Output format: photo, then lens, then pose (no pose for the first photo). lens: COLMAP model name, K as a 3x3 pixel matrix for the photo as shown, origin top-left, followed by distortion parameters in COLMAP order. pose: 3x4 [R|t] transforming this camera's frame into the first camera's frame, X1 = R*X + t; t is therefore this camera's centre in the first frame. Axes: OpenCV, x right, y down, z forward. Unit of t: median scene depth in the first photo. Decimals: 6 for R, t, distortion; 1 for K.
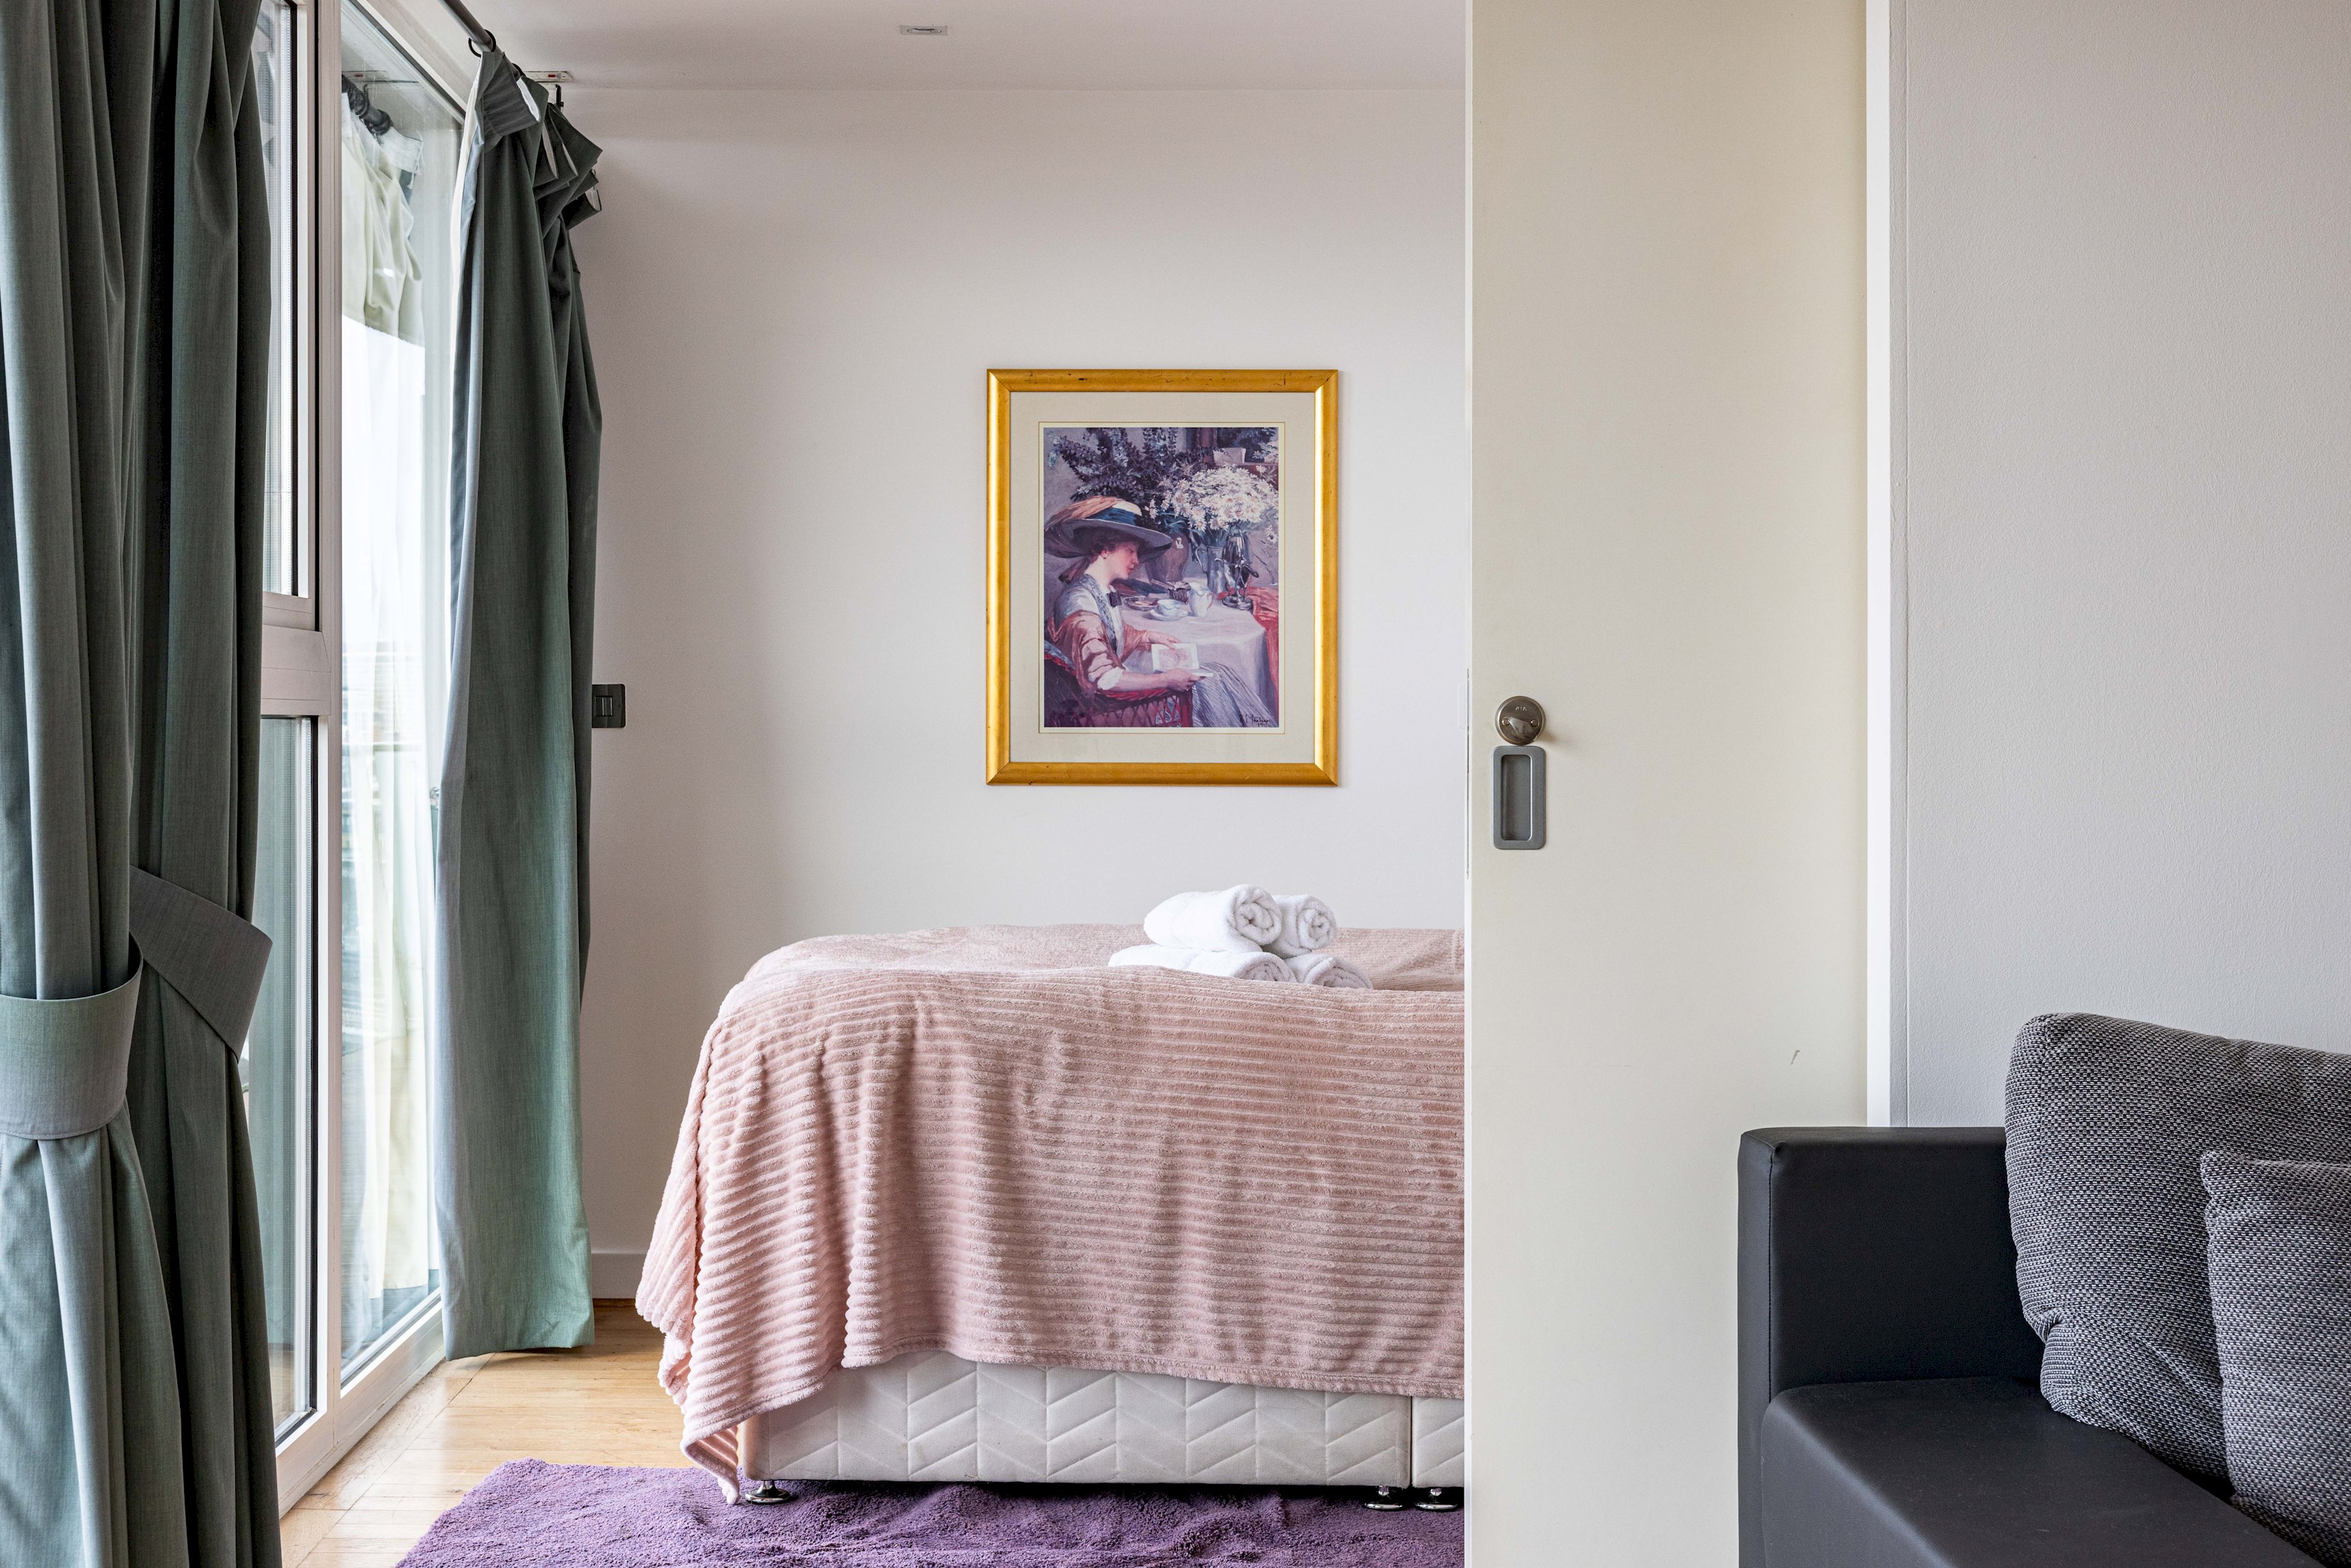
lens RADIAL K [[3042.9, 0, 1175.5], [0, 3042.9, 784.0], [0, 0, 1]] dist [0.100192, -0.020550]
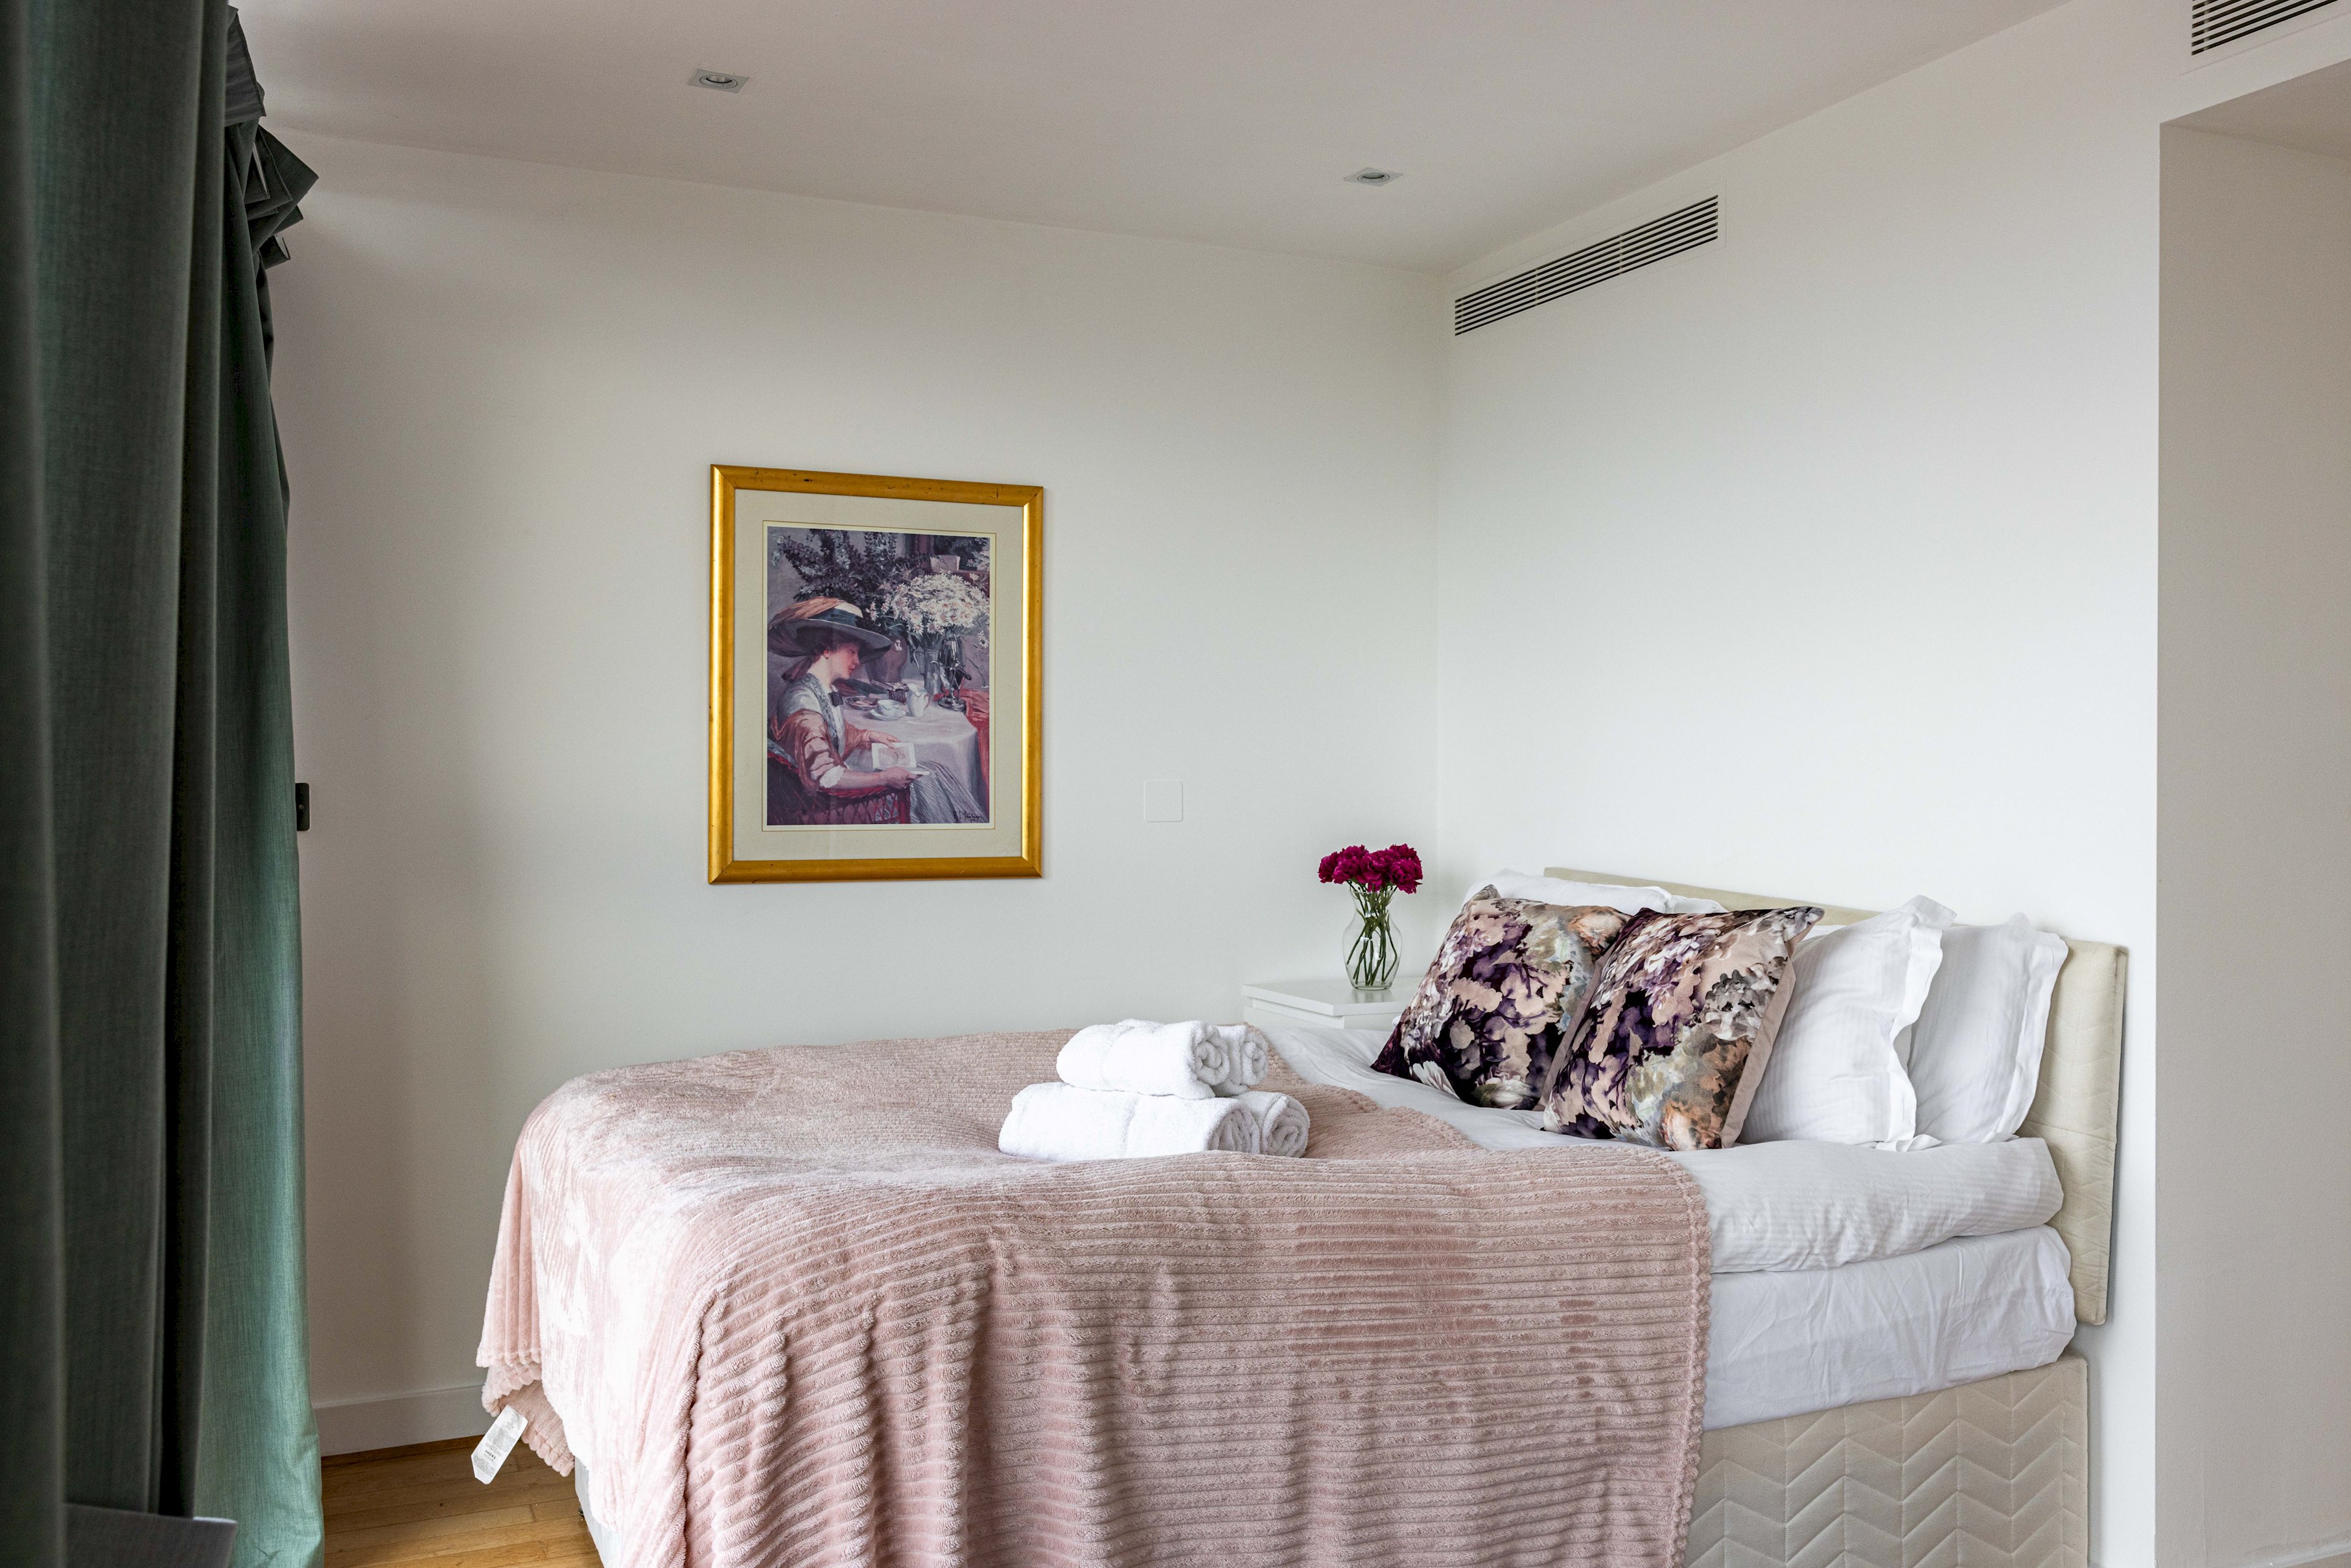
lens RADIAL K [[1845.3, 0, 1175.5], [0, 1845.3, 784.0], [0, 0, 1]] dist [0.005323, 0.012757]
pose [[0.927117, -0.001257, 0.374769, -0.163595], [0.006803, 0.999886, -0.013476, -0.025987], [-0.374709, 0.015043, 0.927020, 0.434444]]
